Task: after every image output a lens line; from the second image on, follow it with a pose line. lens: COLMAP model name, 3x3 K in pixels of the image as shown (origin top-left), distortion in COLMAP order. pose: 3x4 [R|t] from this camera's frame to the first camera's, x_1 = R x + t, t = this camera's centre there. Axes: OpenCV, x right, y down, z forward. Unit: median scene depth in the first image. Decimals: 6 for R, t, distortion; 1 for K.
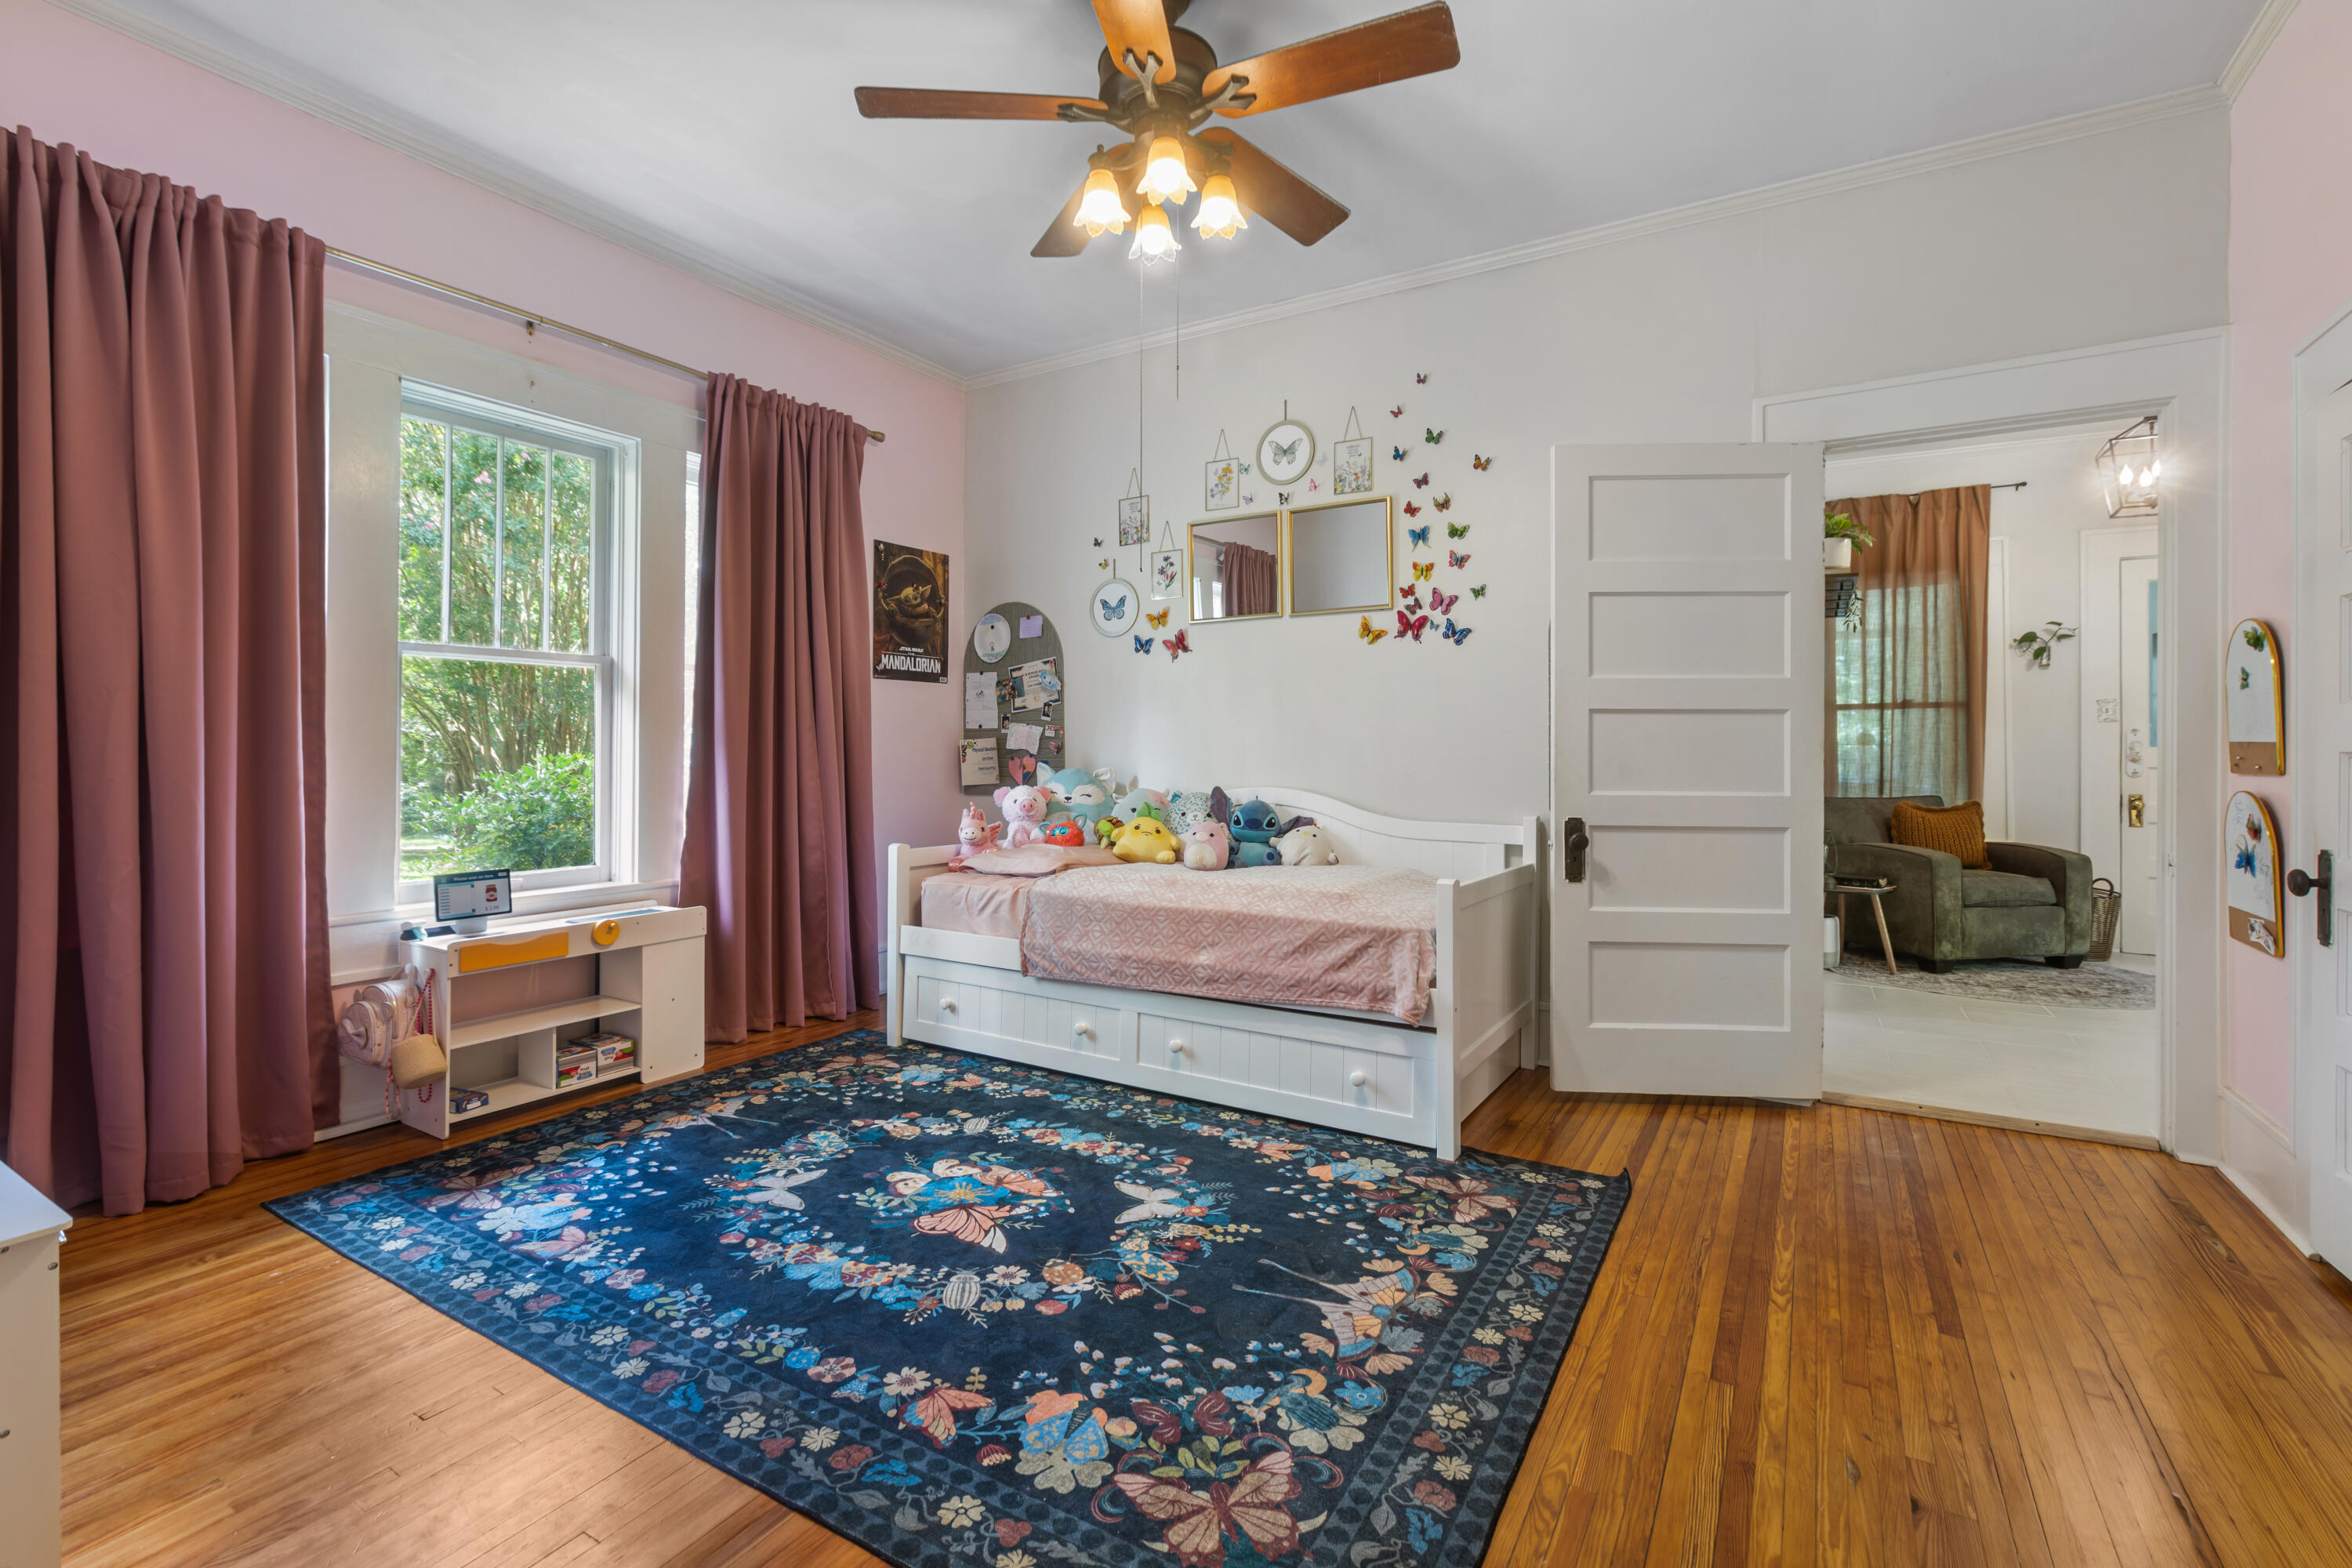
lens RADIAL K [[1059.0, 0, 1165.0], [0, 1059.0, 740.7], [0, 0, 1]] dist [-0.000976, -0.000012]
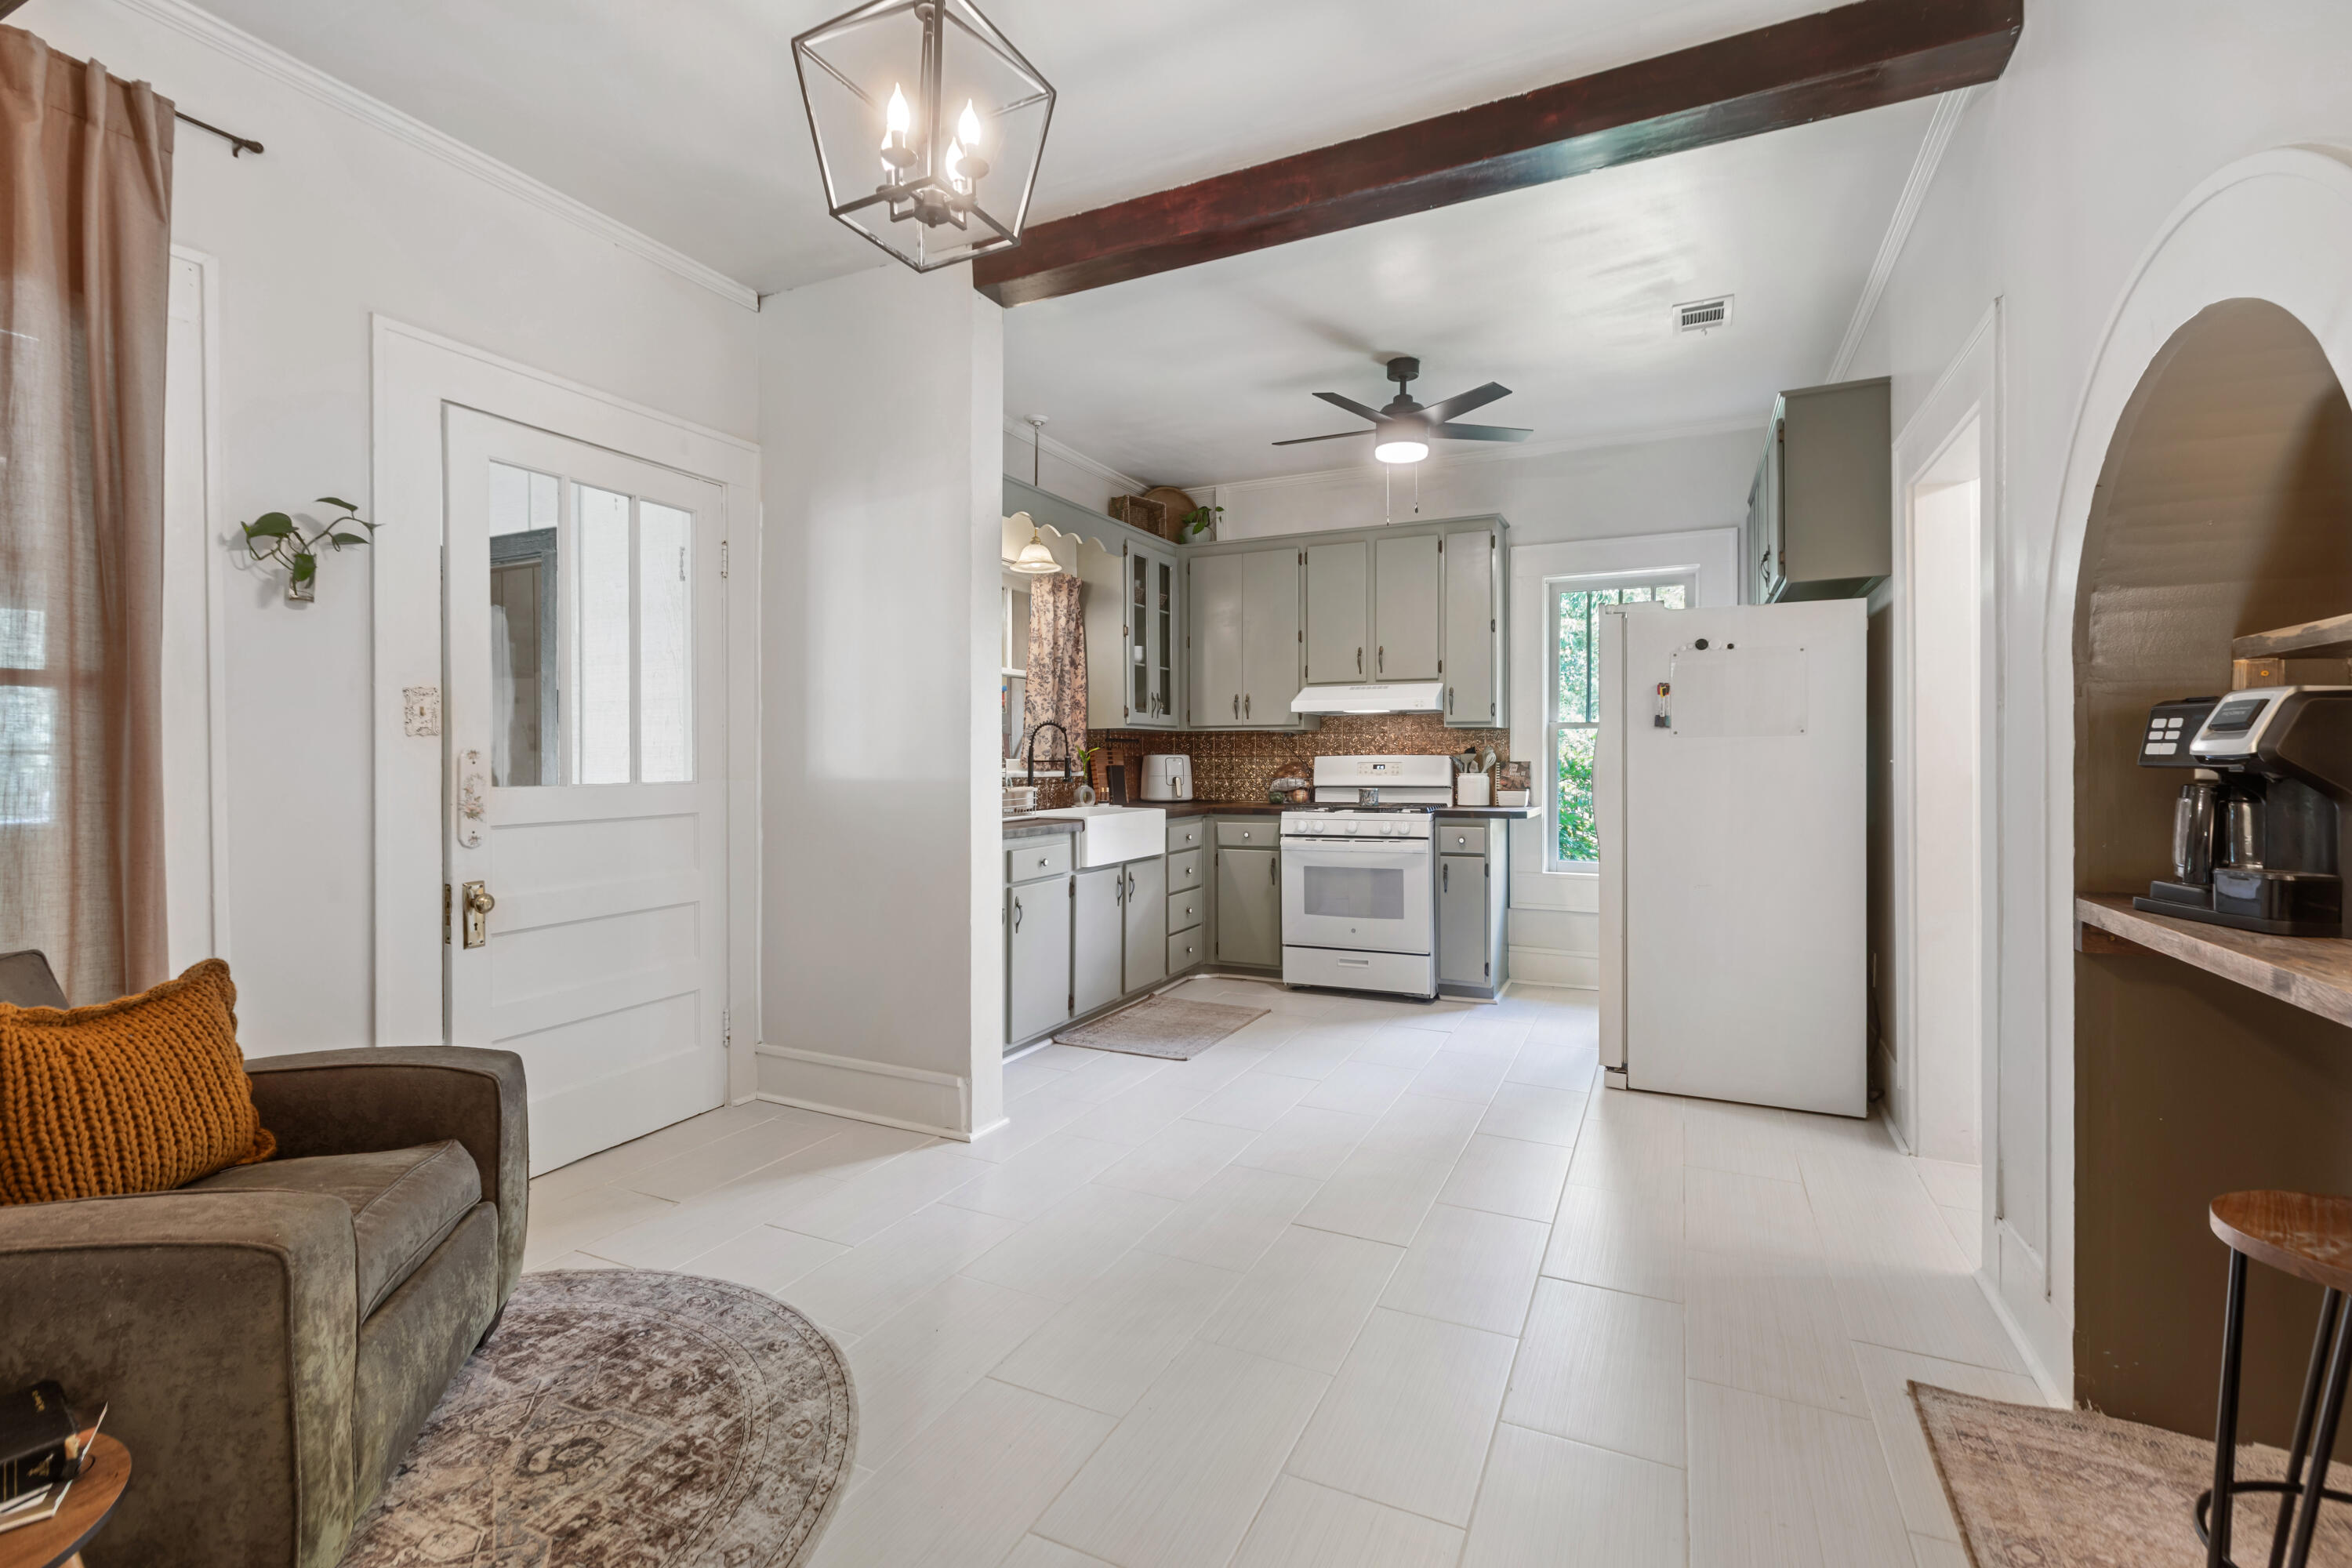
lens RADIAL K [[1059.0, 0, 1139.7], [0, 1059.0, 749.5], [0, 0, 1]] dist [-0.000976, -0.000012]
pose [[-0.074290, -0.007018, 0.997212, 0.387465], [0.004974, 0.999960, 0.007408, -0.013426], [-0.997224, 0.005510, -0.074252, 0.702804]]
